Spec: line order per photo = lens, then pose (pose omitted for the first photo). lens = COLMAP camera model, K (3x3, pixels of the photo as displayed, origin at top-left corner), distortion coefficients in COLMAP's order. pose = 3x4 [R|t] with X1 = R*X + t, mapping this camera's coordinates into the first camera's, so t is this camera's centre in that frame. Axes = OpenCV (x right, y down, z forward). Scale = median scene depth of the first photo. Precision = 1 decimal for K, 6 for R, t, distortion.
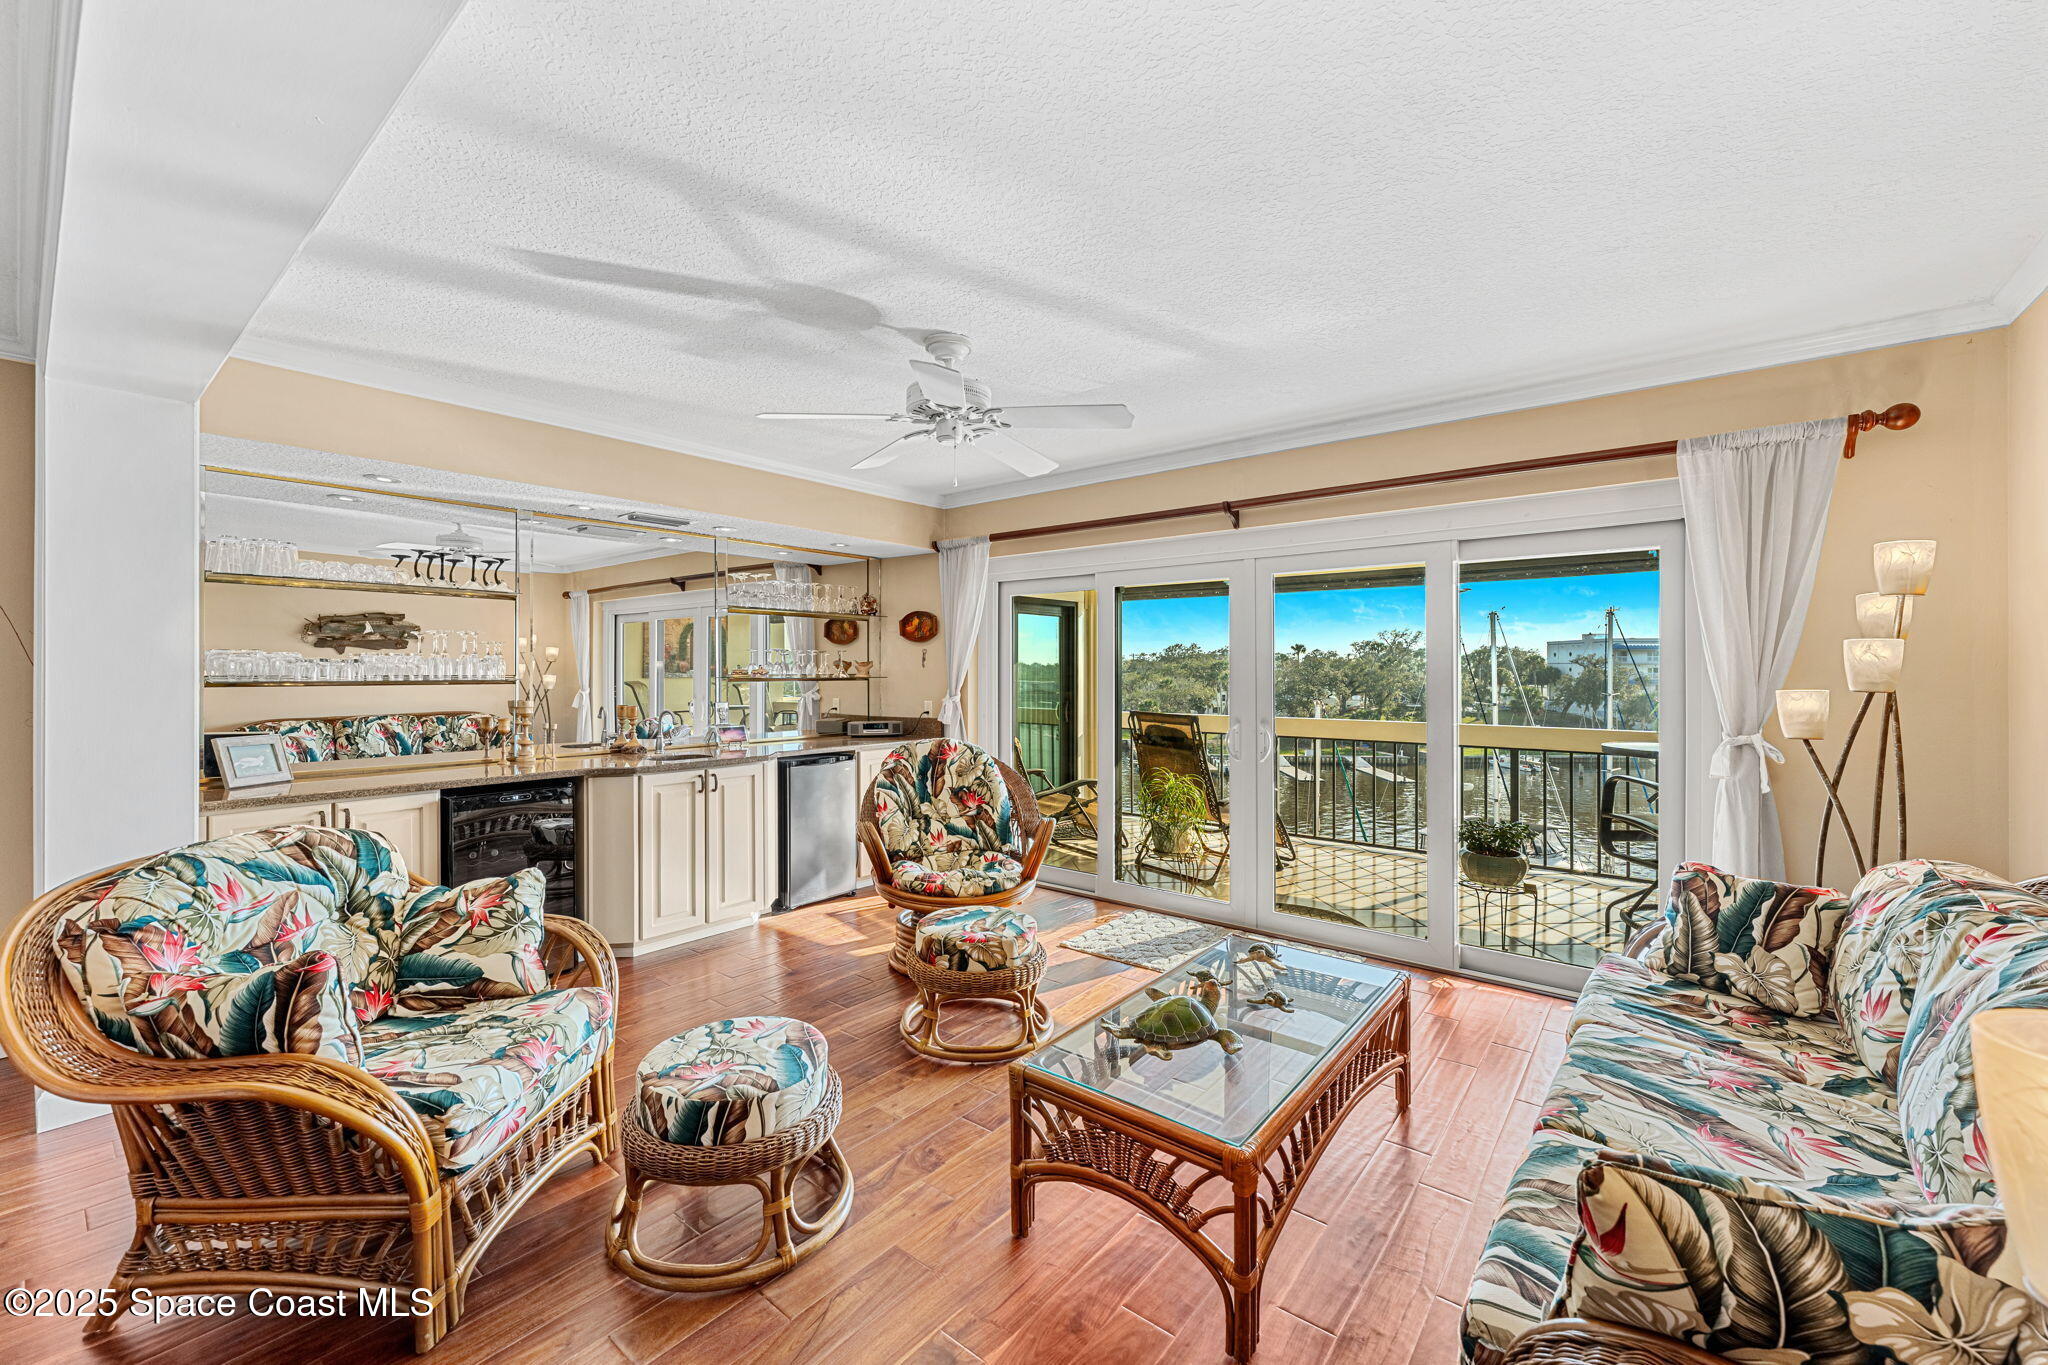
lens RADIAL K [[835.2, 0, 997.4], [0, 835.2, 668.9], [0, 0, 1]] dist [0.002277, 0.000969]
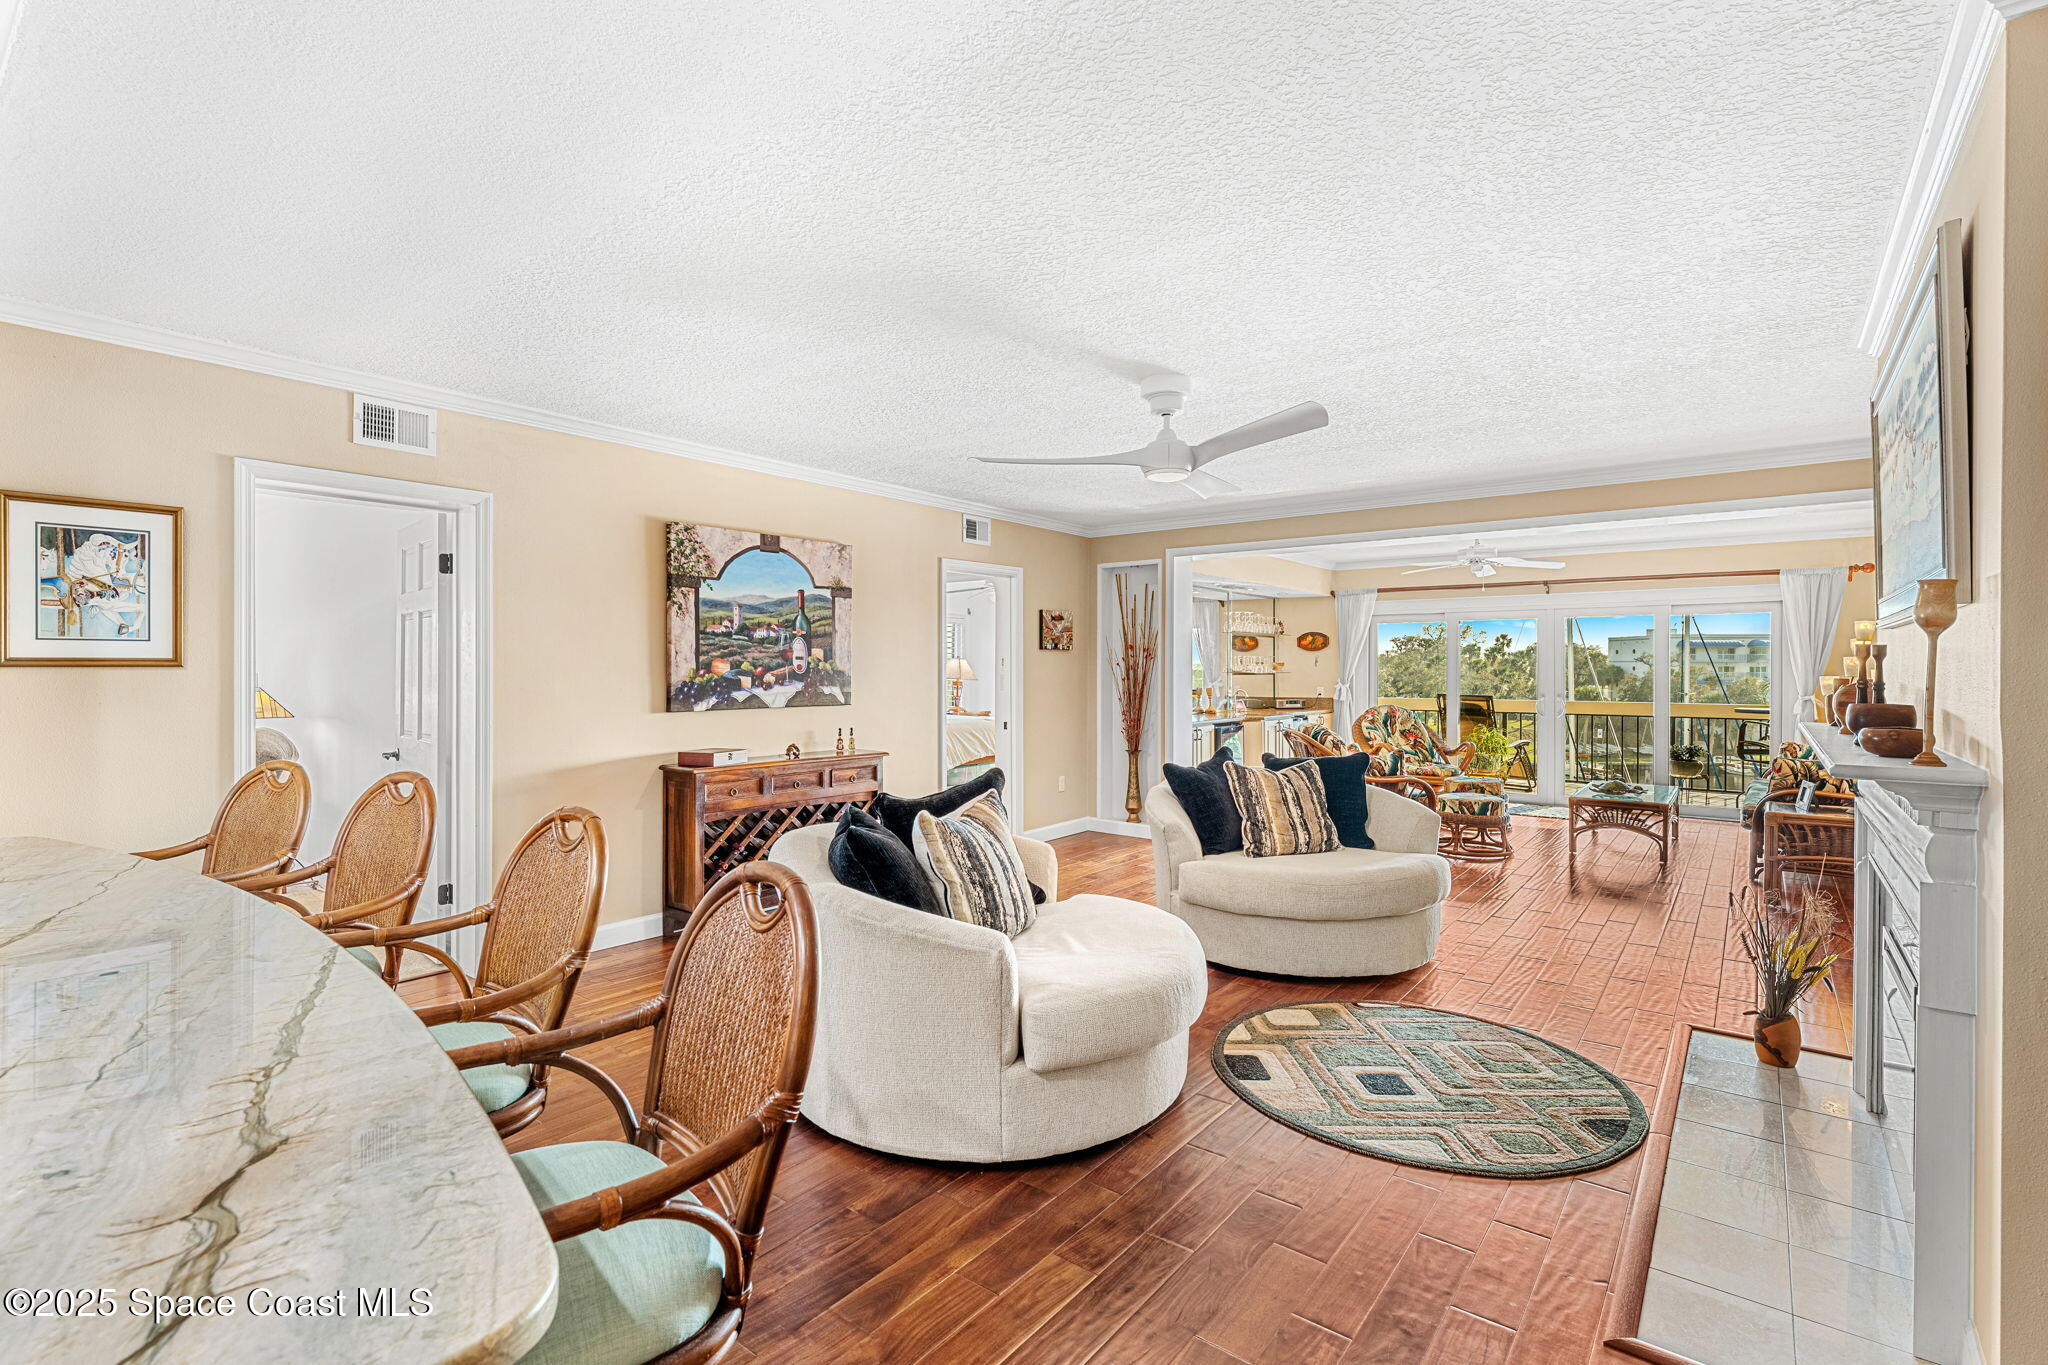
lens RADIAL K [[939.2, 0, 990.5], [0, 939.2, 669.3], [0, 0, 1]] dist [-0.009581, -0.000133]
pose [[0.999999, 0.000679, 0.001357, -0.724503], [-0.000683, 0.999997, 0.002327, -0.000305], [-0.001356, -0.002328, 0.999996, -0.832111]]
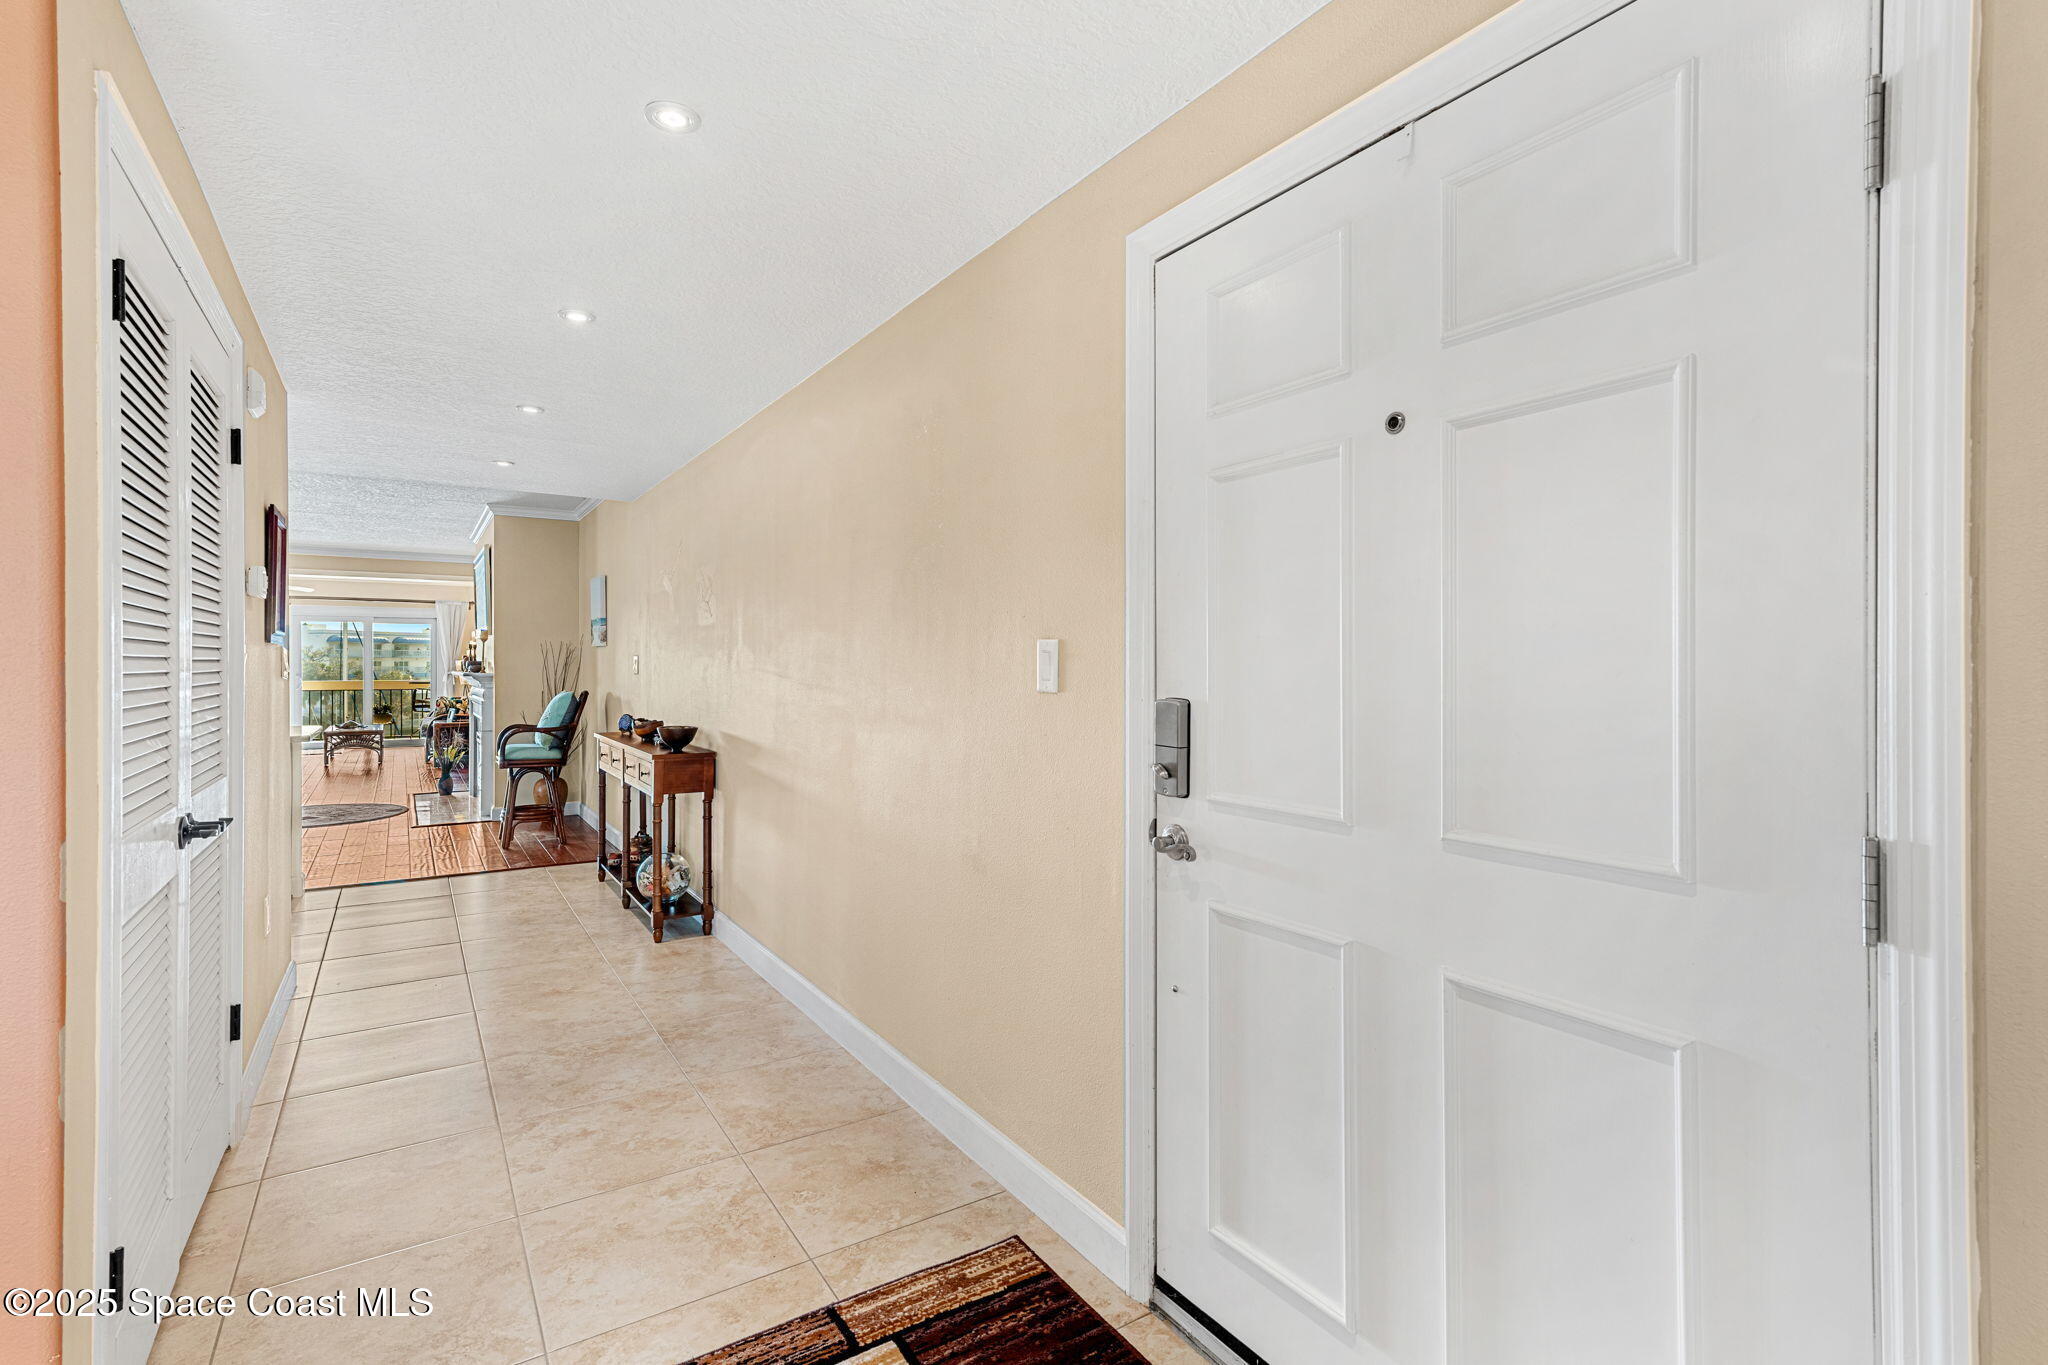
lens RADIAL K [[939.2, 0, 1031.3], [0, 939.2, 675.0], [0, 0, 1]] dist [-0.009581, -0.000133]
pose [[0.283395, -0.003678, 0.958996, -1.497584], [-0.009204, 0.999936, 0.006555, 0.019279], [-0.958959, -0.010685, 0.283343, -1.681802]]
